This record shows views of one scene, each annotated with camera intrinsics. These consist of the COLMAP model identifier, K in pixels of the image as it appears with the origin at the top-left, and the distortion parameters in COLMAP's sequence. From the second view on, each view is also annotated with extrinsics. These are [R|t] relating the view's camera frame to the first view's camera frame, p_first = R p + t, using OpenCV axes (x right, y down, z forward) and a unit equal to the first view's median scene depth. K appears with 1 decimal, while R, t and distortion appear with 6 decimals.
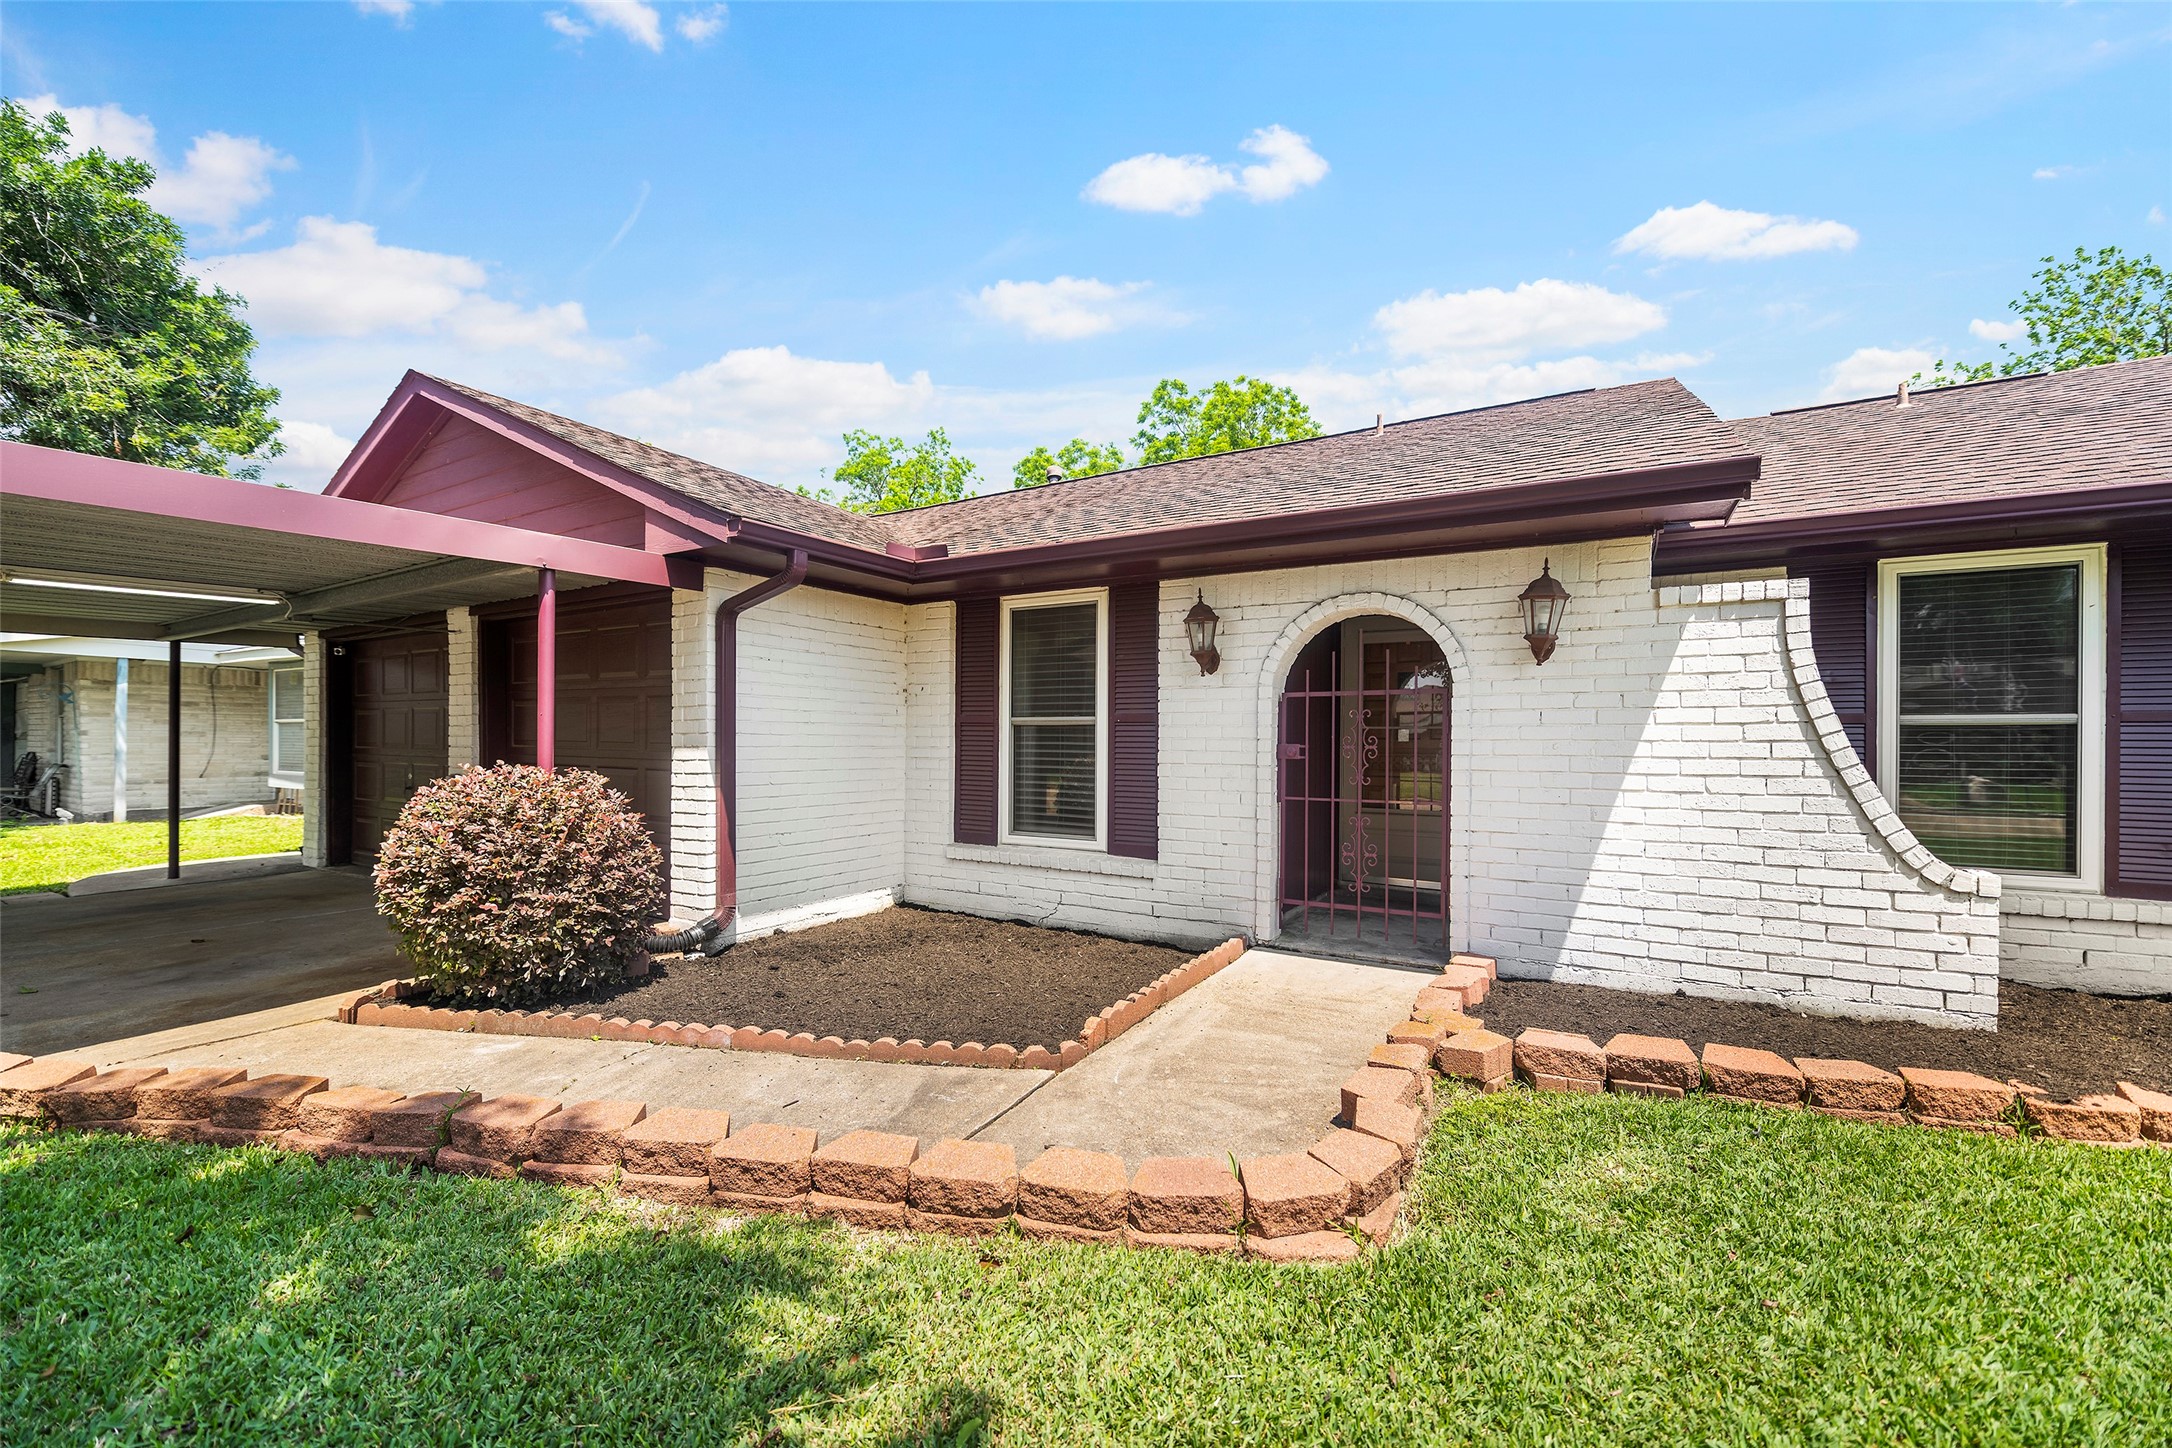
lens RADIAL K [[859.5, 0, 1082.0], [0, 859.5, 734.1], [0, 0, 1]] dist [-0.000979, -0.000157]
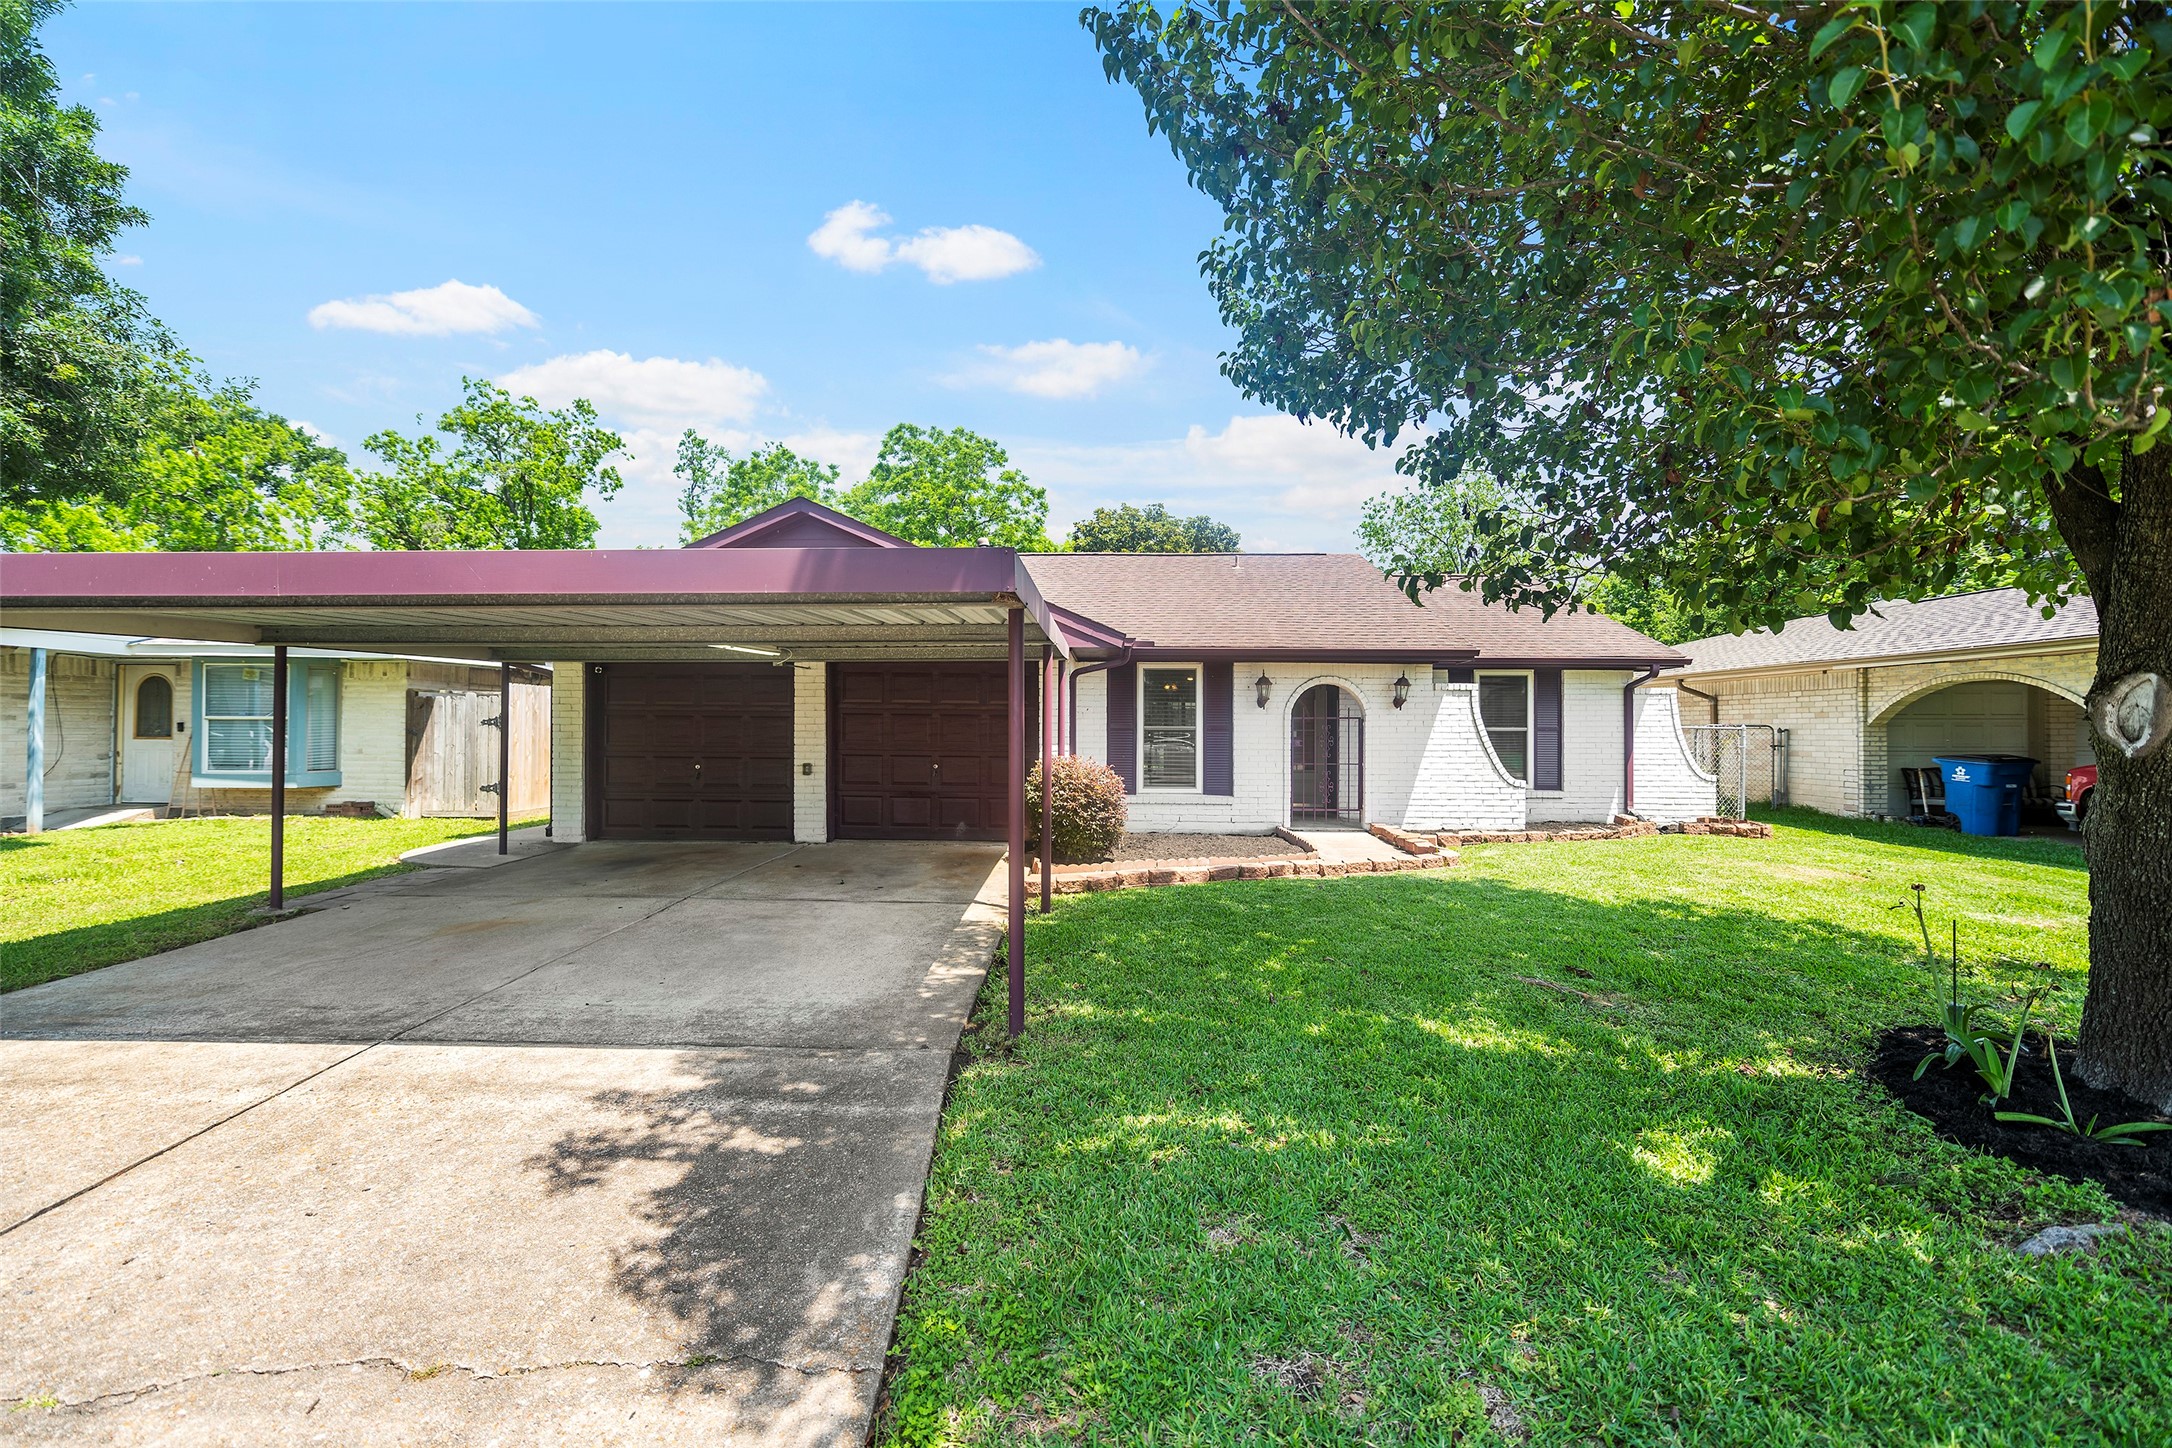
lens RADIAL K [[853.9, 0, 1085.3], [0, 853.9, 719.9], [0, 0, 1]] dist [0.021627, -0.000090]
pose [[0.868362, 0.007102, 0.495880, -1.271929], [-0.005110, 0.999973, -0.005373, -0.024415], [-0.495904, 0.002132, 0.868375, -0.635248]]
